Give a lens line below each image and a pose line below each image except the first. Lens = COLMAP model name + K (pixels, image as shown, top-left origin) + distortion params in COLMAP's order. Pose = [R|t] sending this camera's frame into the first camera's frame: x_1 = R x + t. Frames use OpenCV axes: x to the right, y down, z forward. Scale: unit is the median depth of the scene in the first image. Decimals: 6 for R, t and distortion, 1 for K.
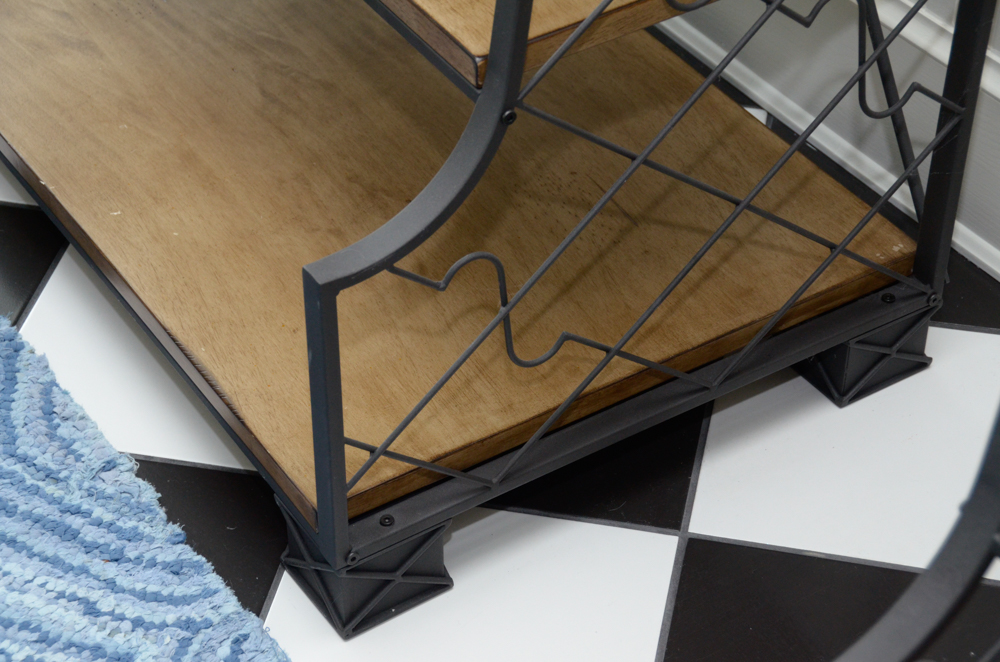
lens RADIAL K [[2098.1, 0, 501.1], [0, 2098.1, 331.7], [0, 0, 1]] dist [0.270396, 0.000000]
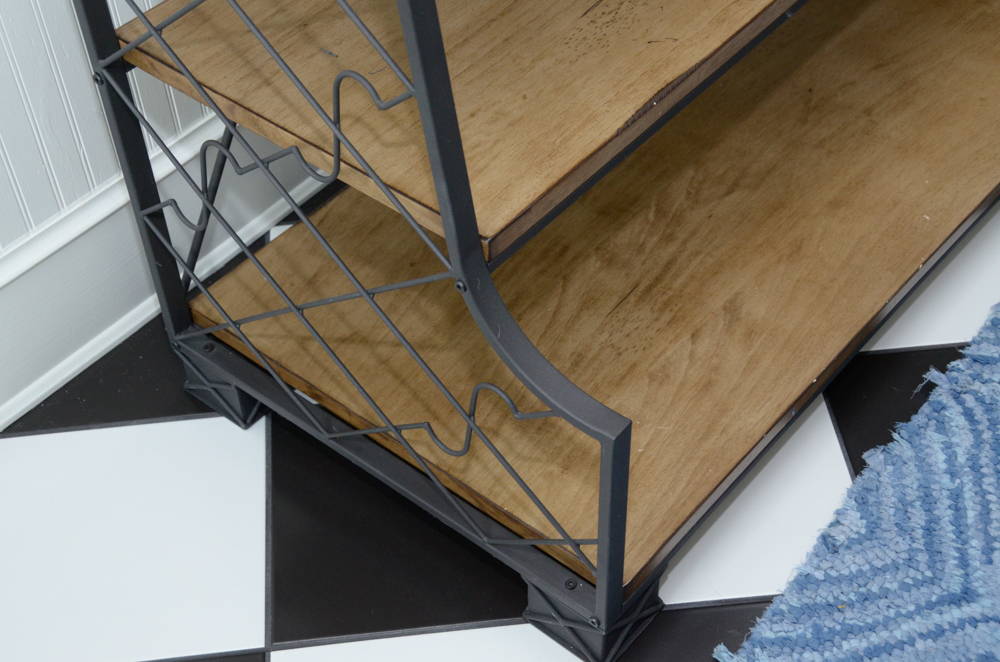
lens RADIAL K [[1563.8, 0, 502.1], [0, 1563.8, 330.5], [0, 0, 1]] dist [0.171906, 0.000000]
pose [[-0.264461, -0.695979, 0.667588, -0.730335], [0.699915, 0.337711, 0.629341, -0.740561], [-0.663460, 0.633691, 0.397815, 0.779309]]
